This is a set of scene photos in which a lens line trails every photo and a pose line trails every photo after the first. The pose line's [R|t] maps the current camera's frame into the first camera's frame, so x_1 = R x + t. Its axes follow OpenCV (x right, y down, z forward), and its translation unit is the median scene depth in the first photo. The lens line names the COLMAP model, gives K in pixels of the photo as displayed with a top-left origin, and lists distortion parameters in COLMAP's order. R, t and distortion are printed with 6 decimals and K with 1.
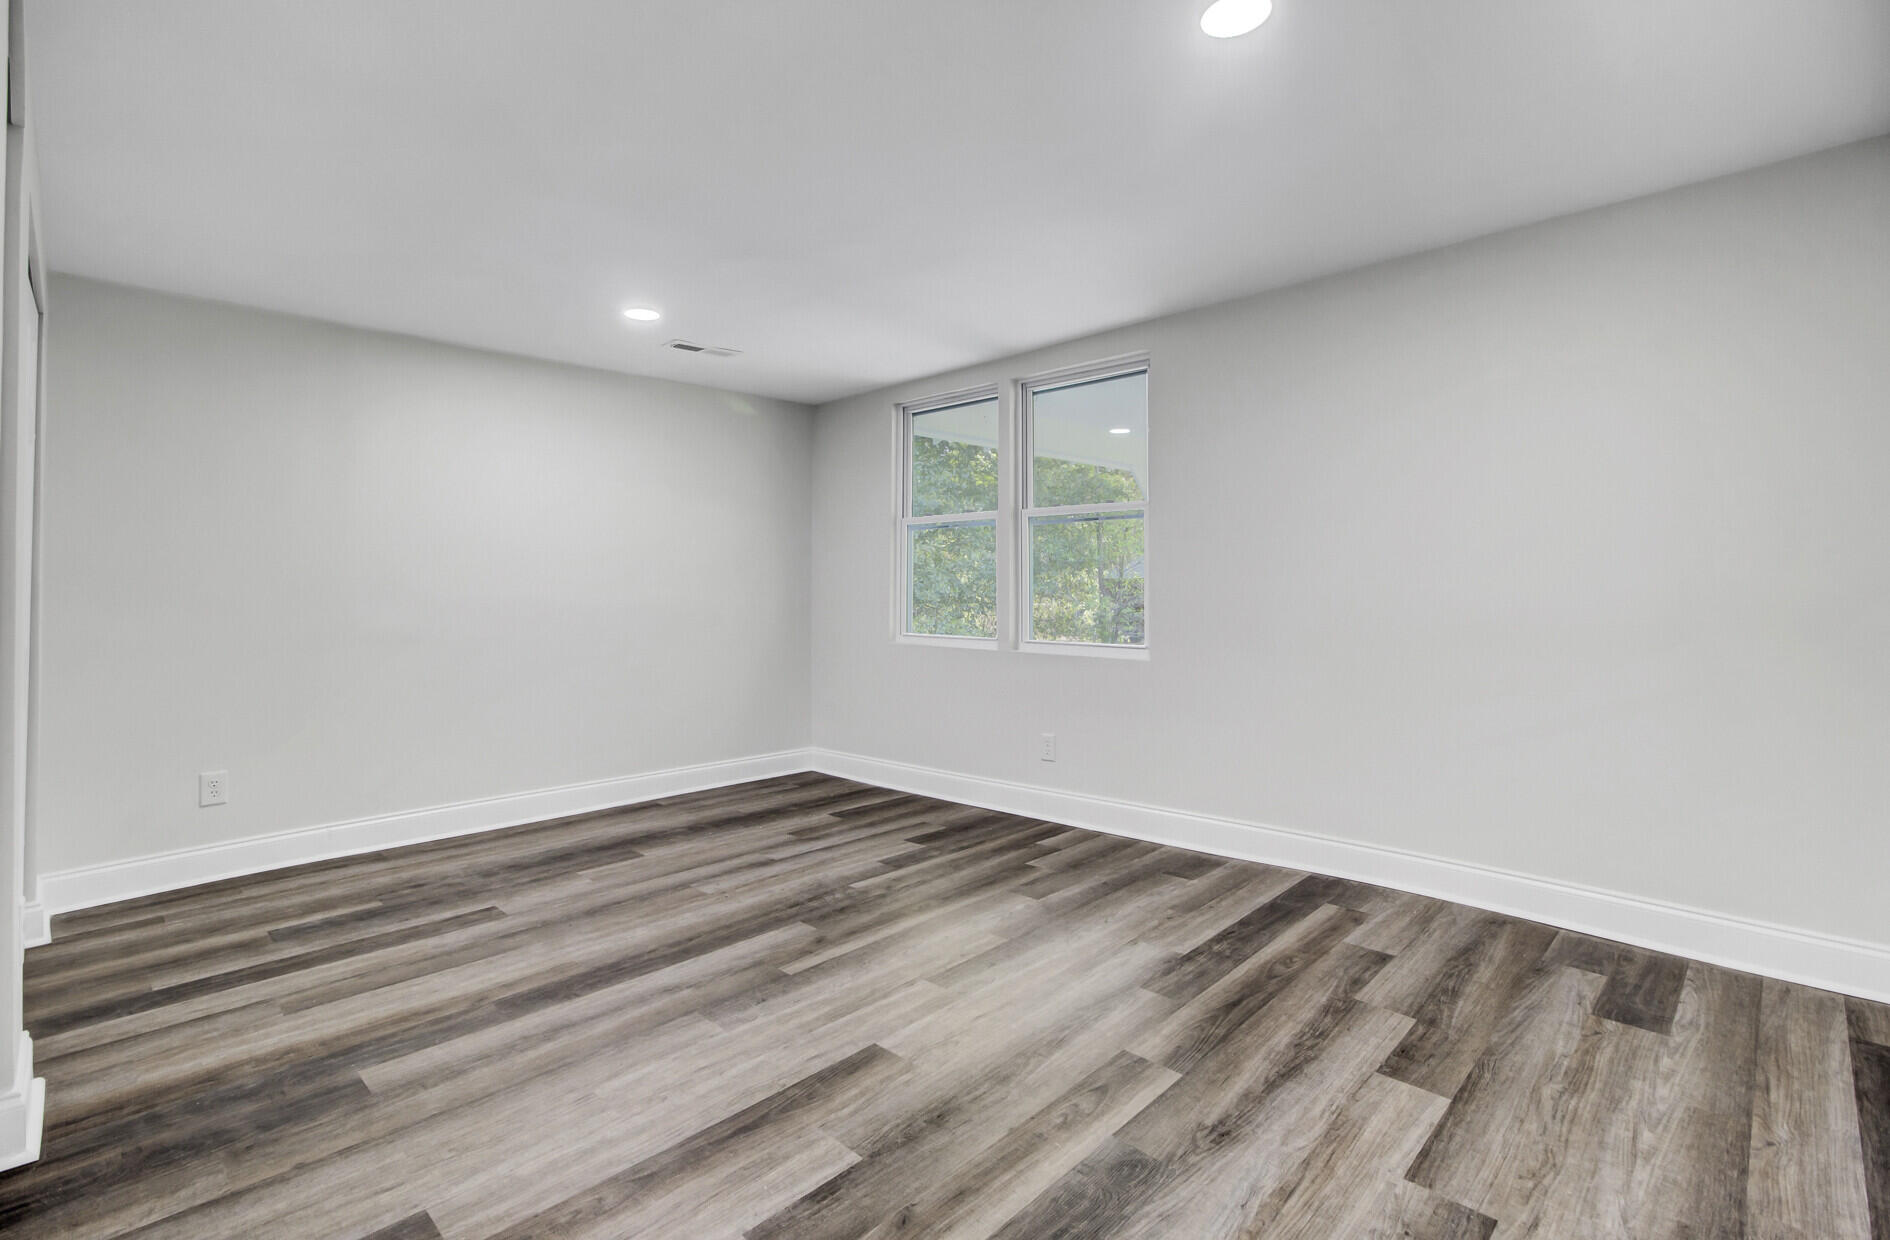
lens RADIAL K [[874.4, 0, 943.3], [0, 874.4, 610.0], [0, 0, 1]] dist [-0.004598, 0.000621]
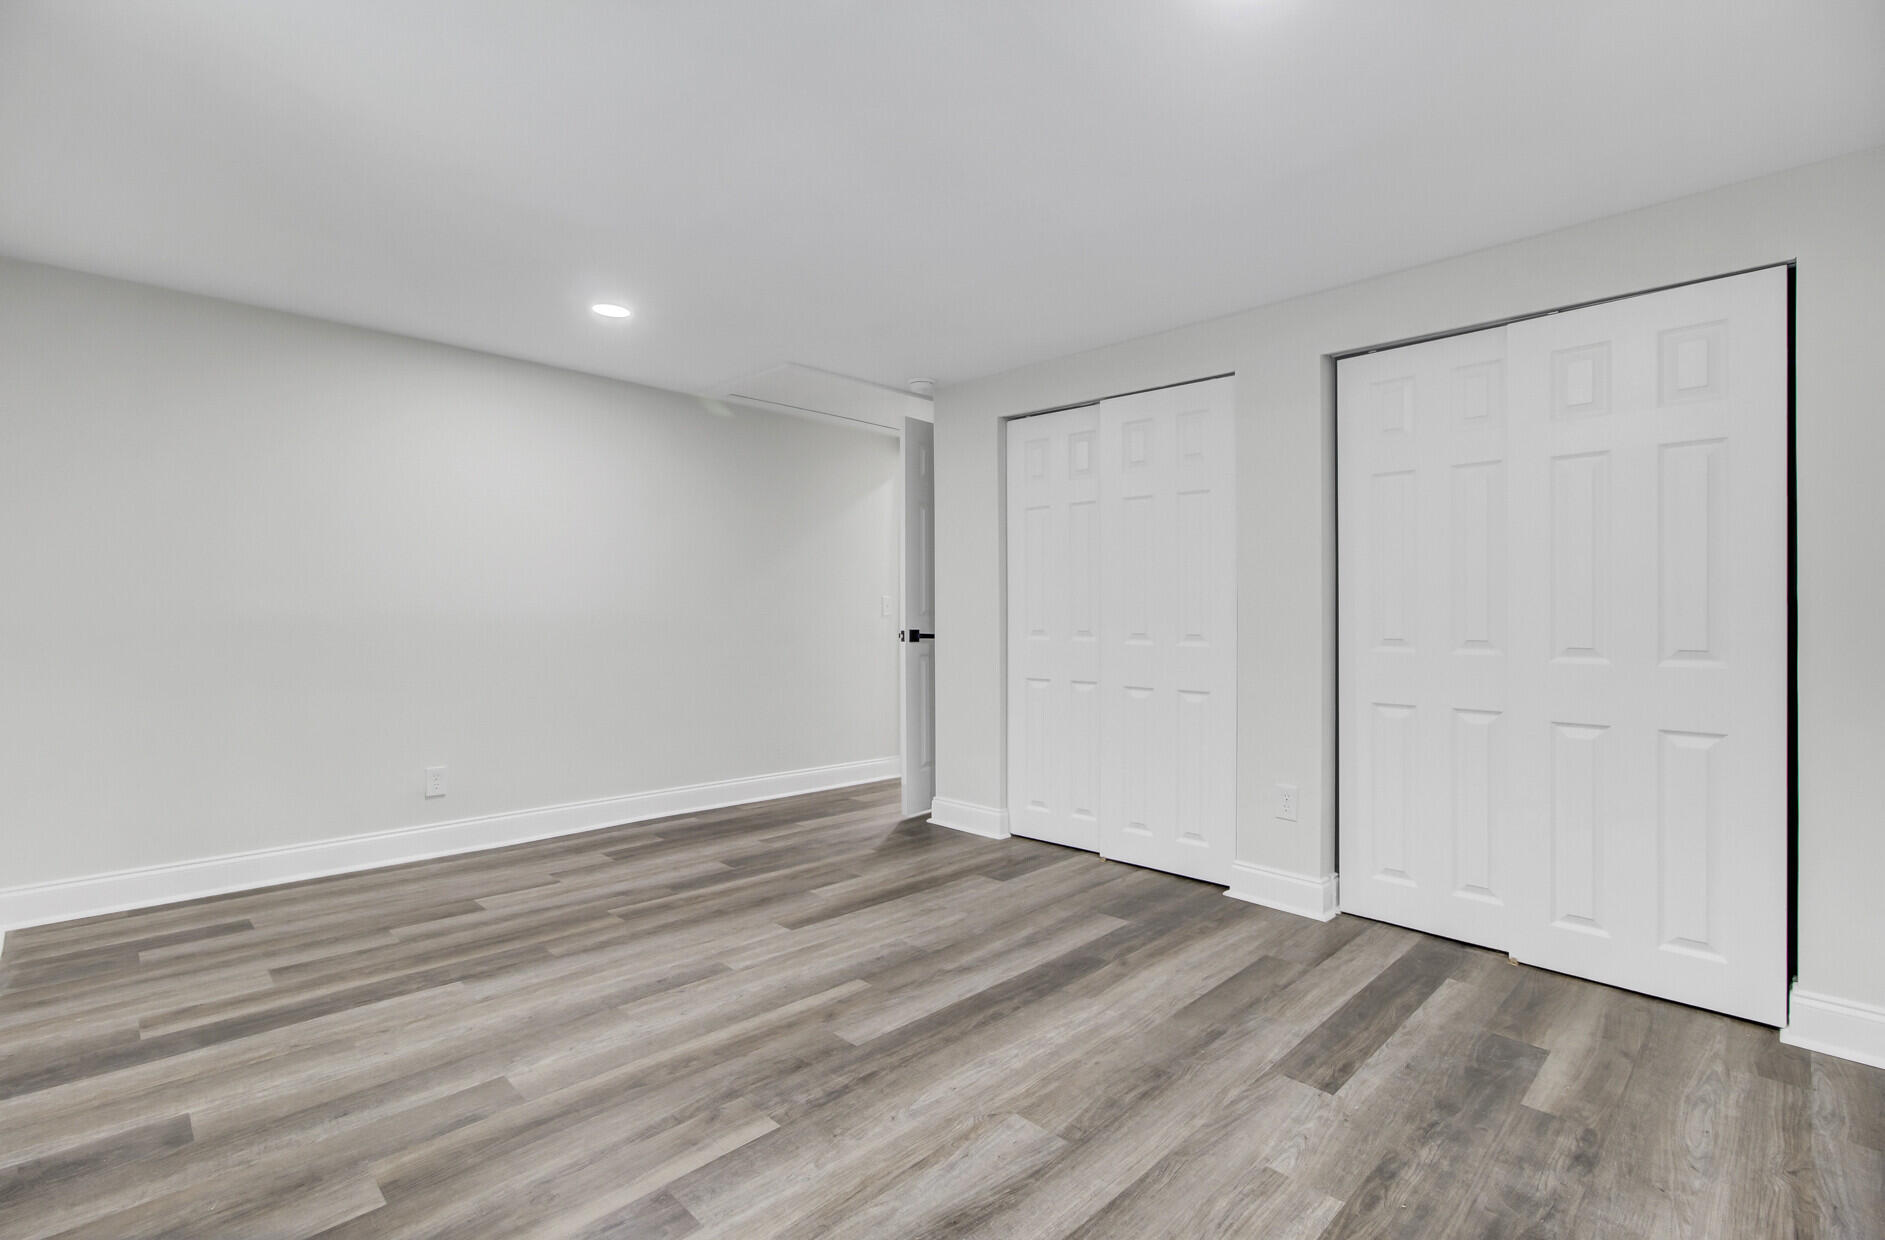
lens RADIAL K [[872.1, 0, 942.4], [0, 872.1, 613.7], [0, 0, 1]] dist [-0.004598, 0.000621]
pose [[-0.999919, 0.004496, 0.011919, -0.284541], [0.004814, 0.999629, 0.026797, -0.044220], [-0.011794, 0.026853, -0.999570, 1.992136]]
